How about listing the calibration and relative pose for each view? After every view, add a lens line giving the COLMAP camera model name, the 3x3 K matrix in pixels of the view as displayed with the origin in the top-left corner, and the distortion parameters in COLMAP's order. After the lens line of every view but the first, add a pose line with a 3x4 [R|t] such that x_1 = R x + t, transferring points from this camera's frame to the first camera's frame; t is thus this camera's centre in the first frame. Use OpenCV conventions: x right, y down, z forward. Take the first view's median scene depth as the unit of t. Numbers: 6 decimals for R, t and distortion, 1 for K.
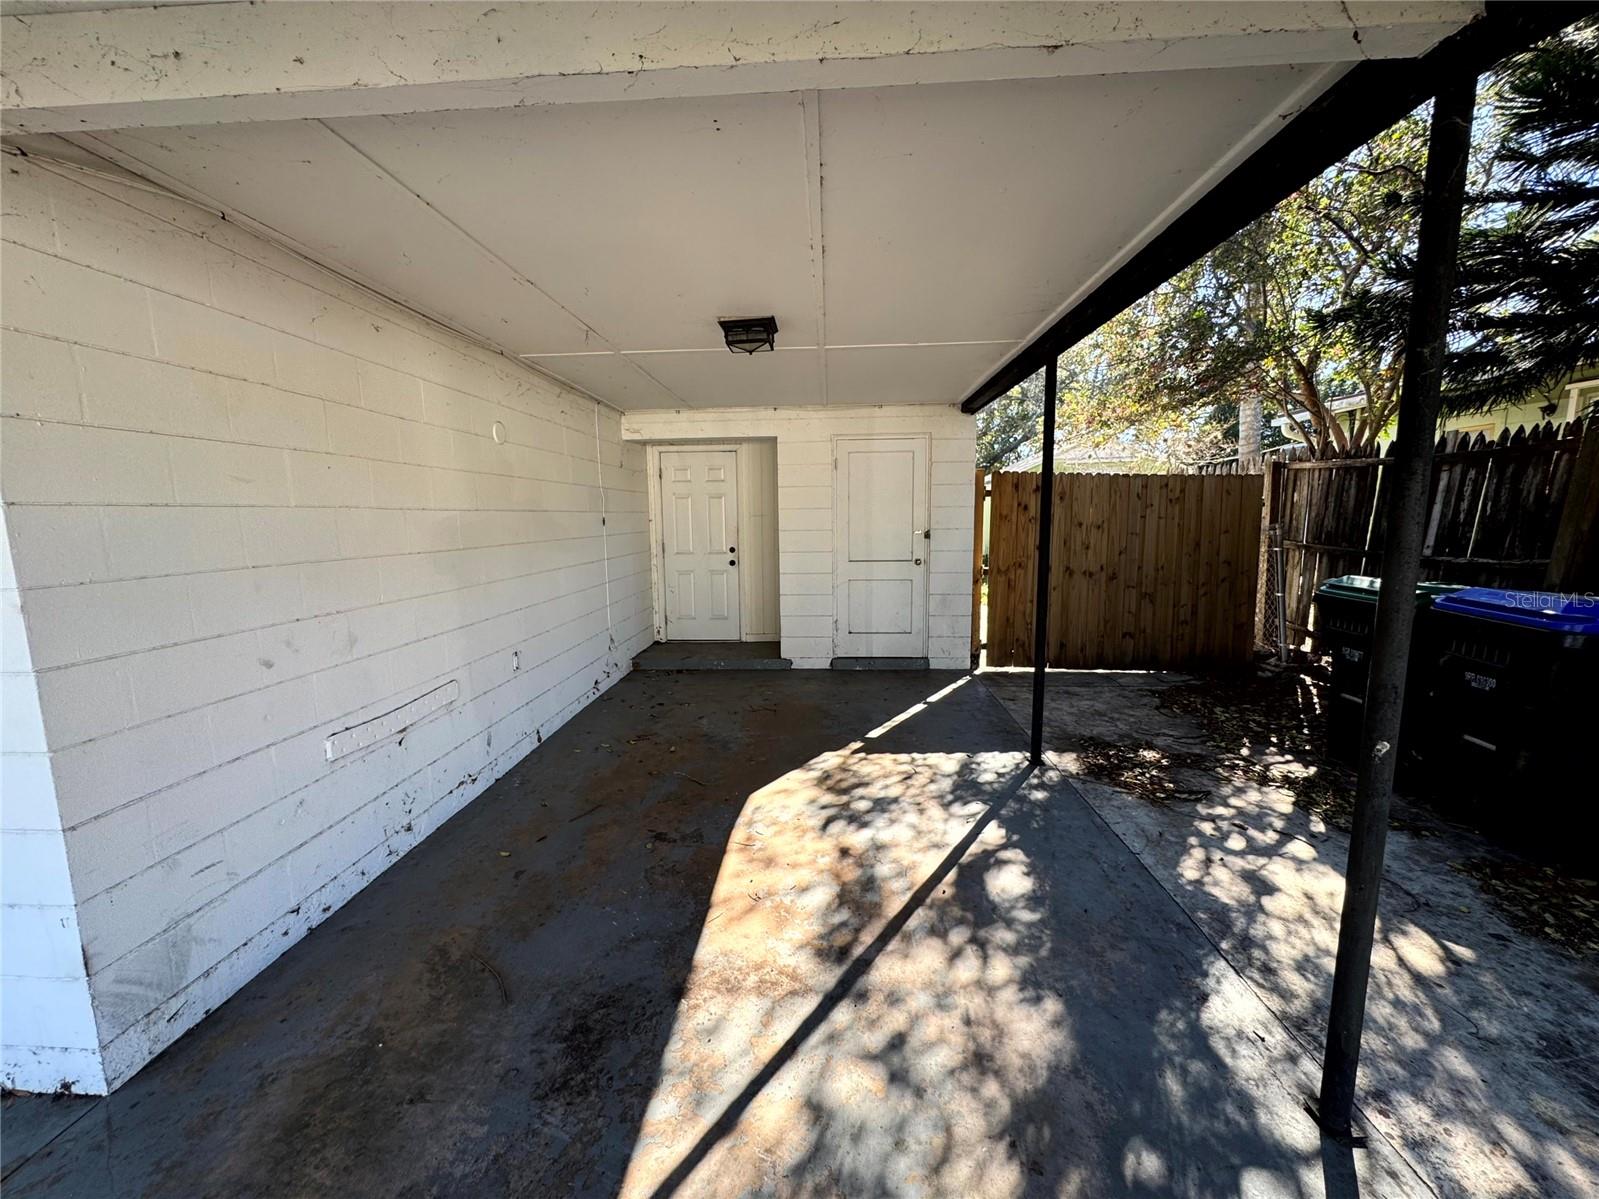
lens RADIAL K [[640.0, 0, 800.5], [0, 640.0, 597.1], [0, 0, 1]] dist [-0.006666, 0.000958]
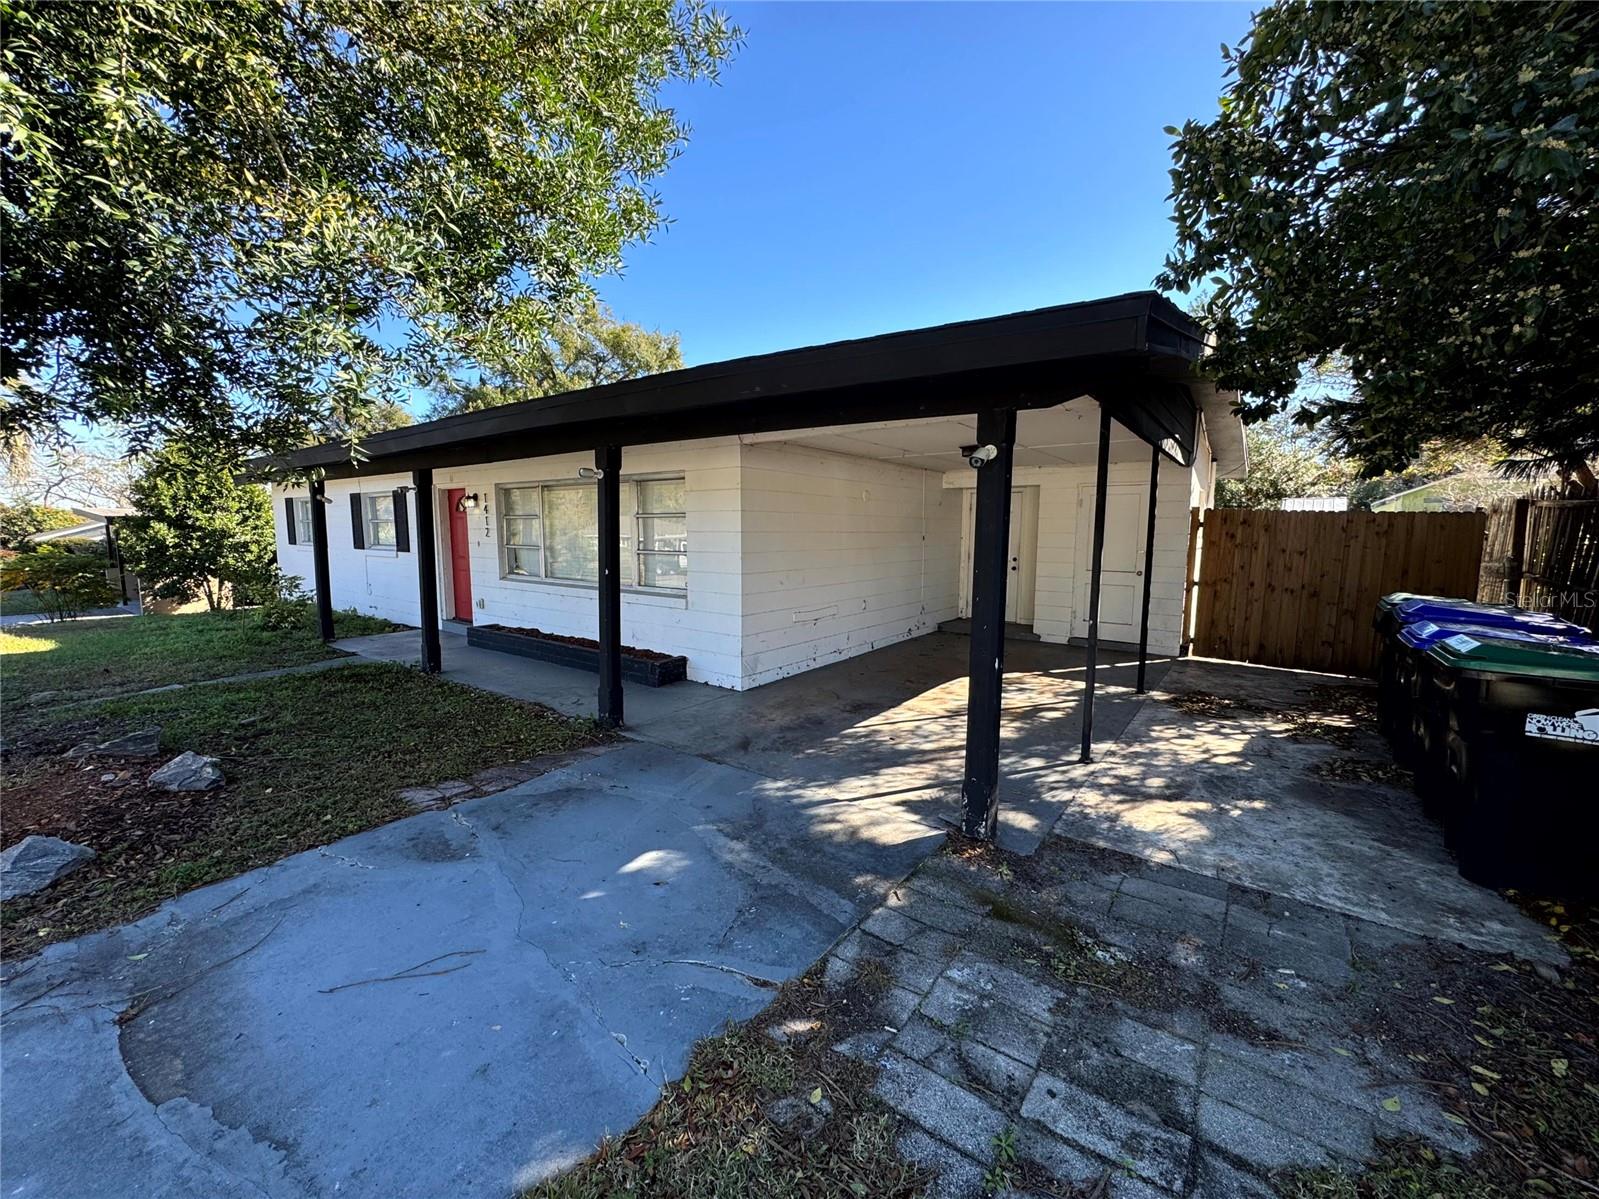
lens RADIAL K [[640.0, 0, 797.0], [0, 640.0, 598.7], [0, 0, 1]] dist [-0.006666, 0.000958]
pose [[0.828570, 0.080148, -0.554119, 0.638968], [-0.089934, 0.995902, 0.009569, 0.099077], [0.552615, 0.041905, 0.832382, -1.038438]]
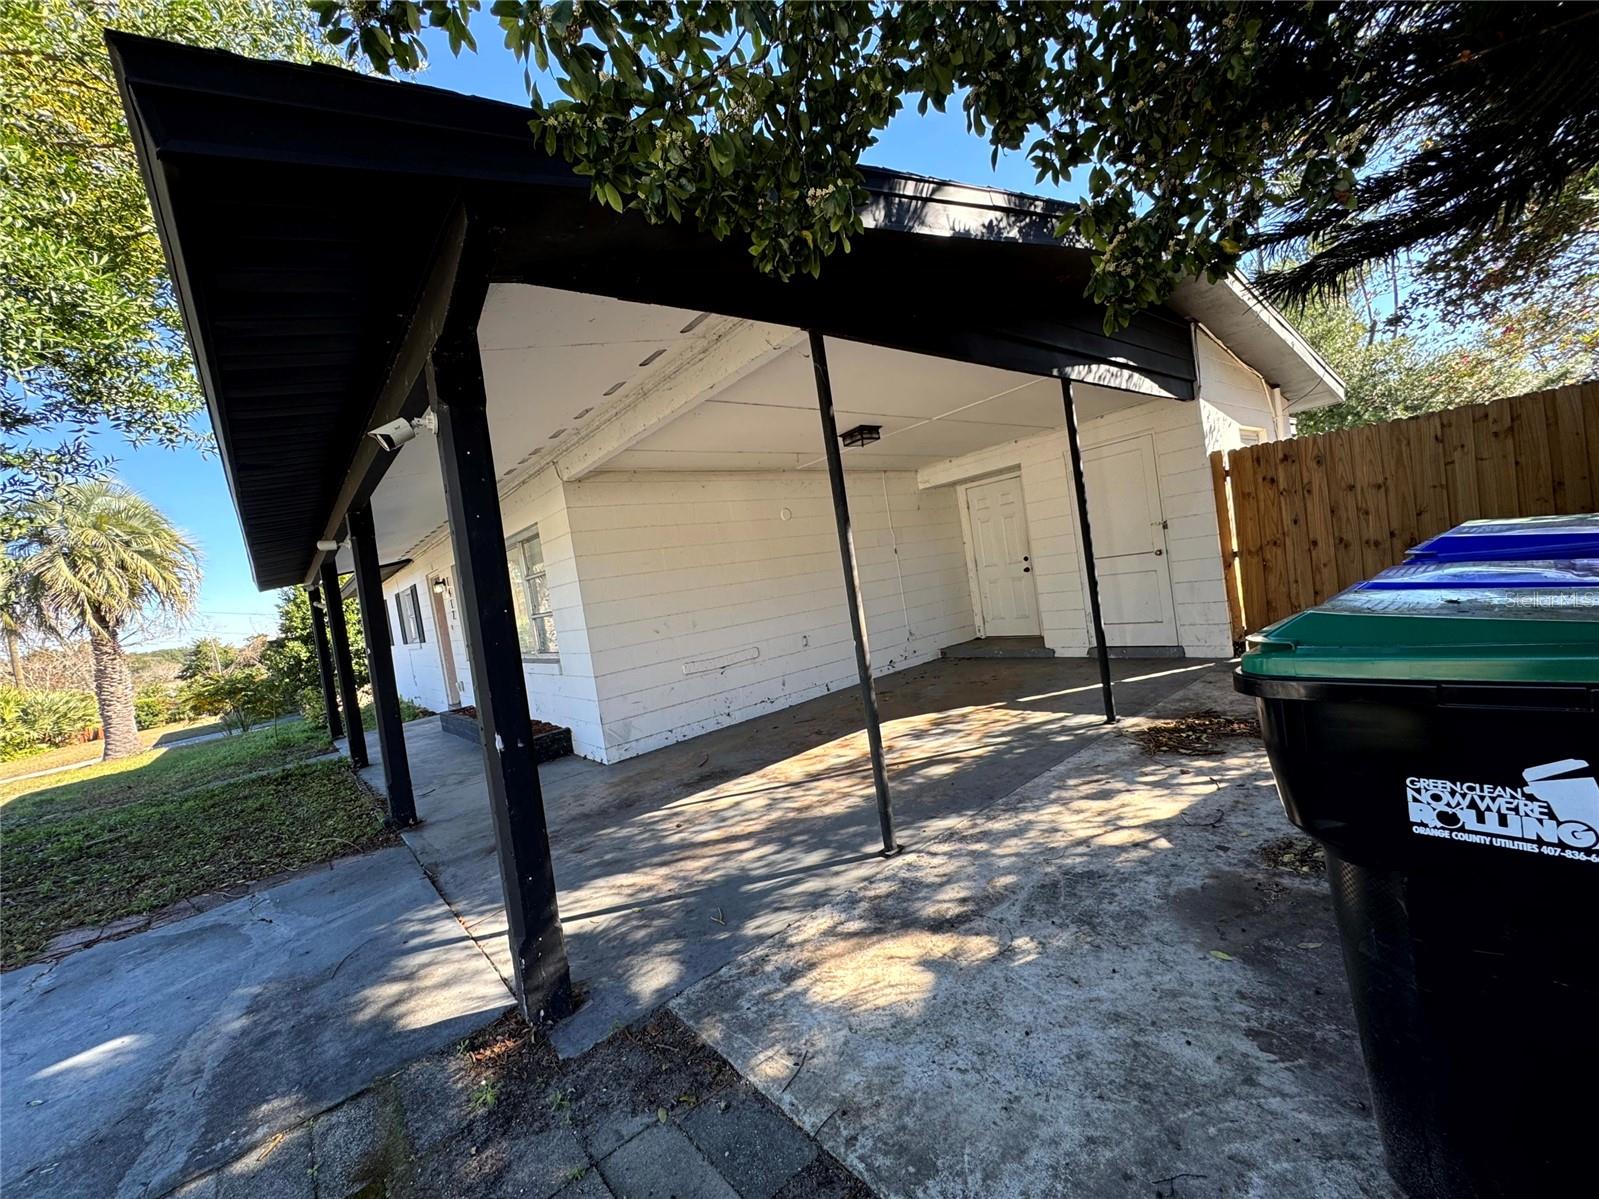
lens RADIAL K [[640.0, 0, 797.8], [0, 640.0, 597.3], [0, 0, 1]] dist [-0.006666, 0.000958]
pose [[0.669665, -0.064575, -0.739850, 1.036537], [0.042099, 0.997911, -0.048994, 0.080910], [0.741469, 0.001663, 0.670985, -0.229233]]
